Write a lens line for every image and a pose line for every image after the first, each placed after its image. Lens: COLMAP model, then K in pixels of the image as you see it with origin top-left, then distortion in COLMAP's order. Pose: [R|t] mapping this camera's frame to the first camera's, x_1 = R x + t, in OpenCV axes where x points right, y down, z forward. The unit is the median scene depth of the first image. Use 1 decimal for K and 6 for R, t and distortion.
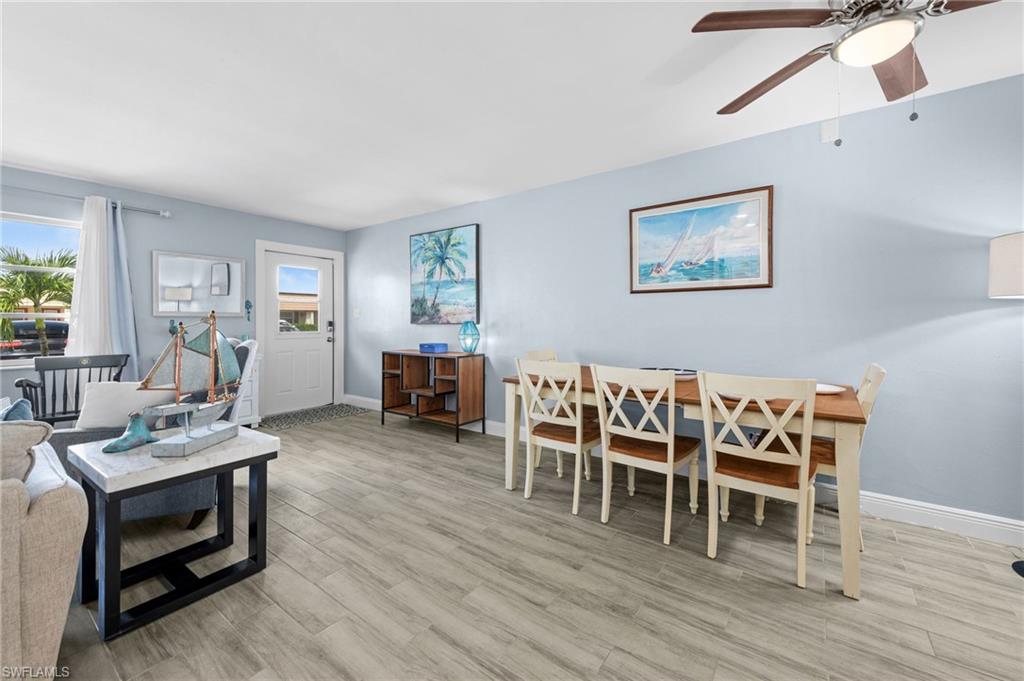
lens RADIAL K [[406.0, 0, 516.8], [0, 406.0, 346.4], [0, 0, 1]] dist [0.021578, -0.006723]
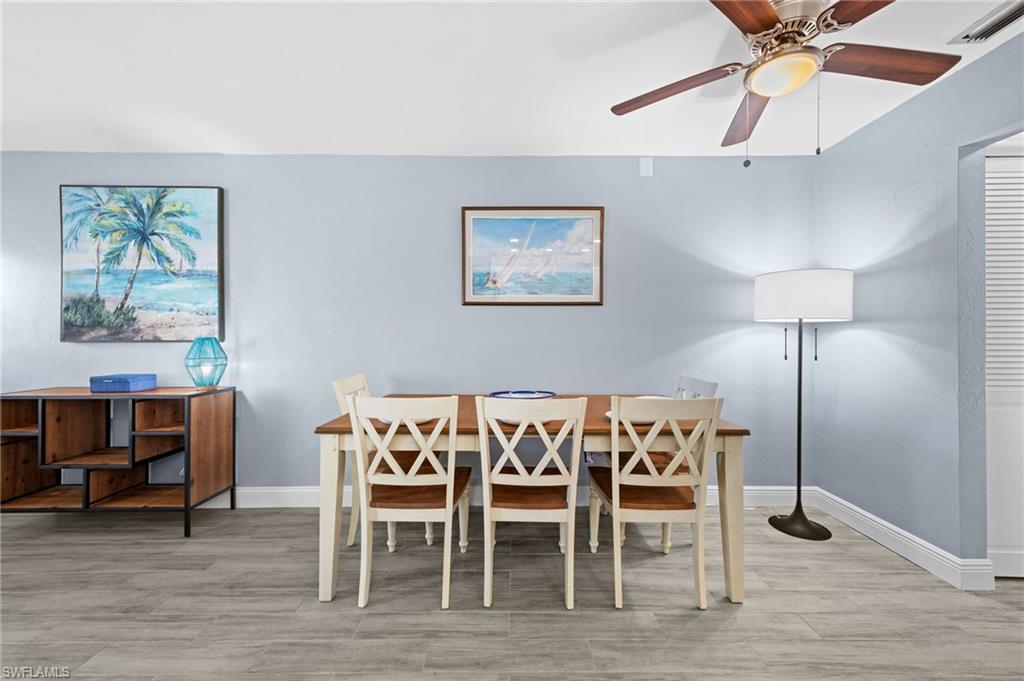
lens RADIAL K [[406.0, 0, 516.8], [0, 406.0, 346.4], [0, 0, 1]] dist [0.021578, -0.006723]
pose [[0.805777, -0.014190, 0.592049, -0.112624], [0.035644, 0.999063, -0.024567, -0.015719], [-0.591145, 0.040899, 0.805528, 0.211341]]
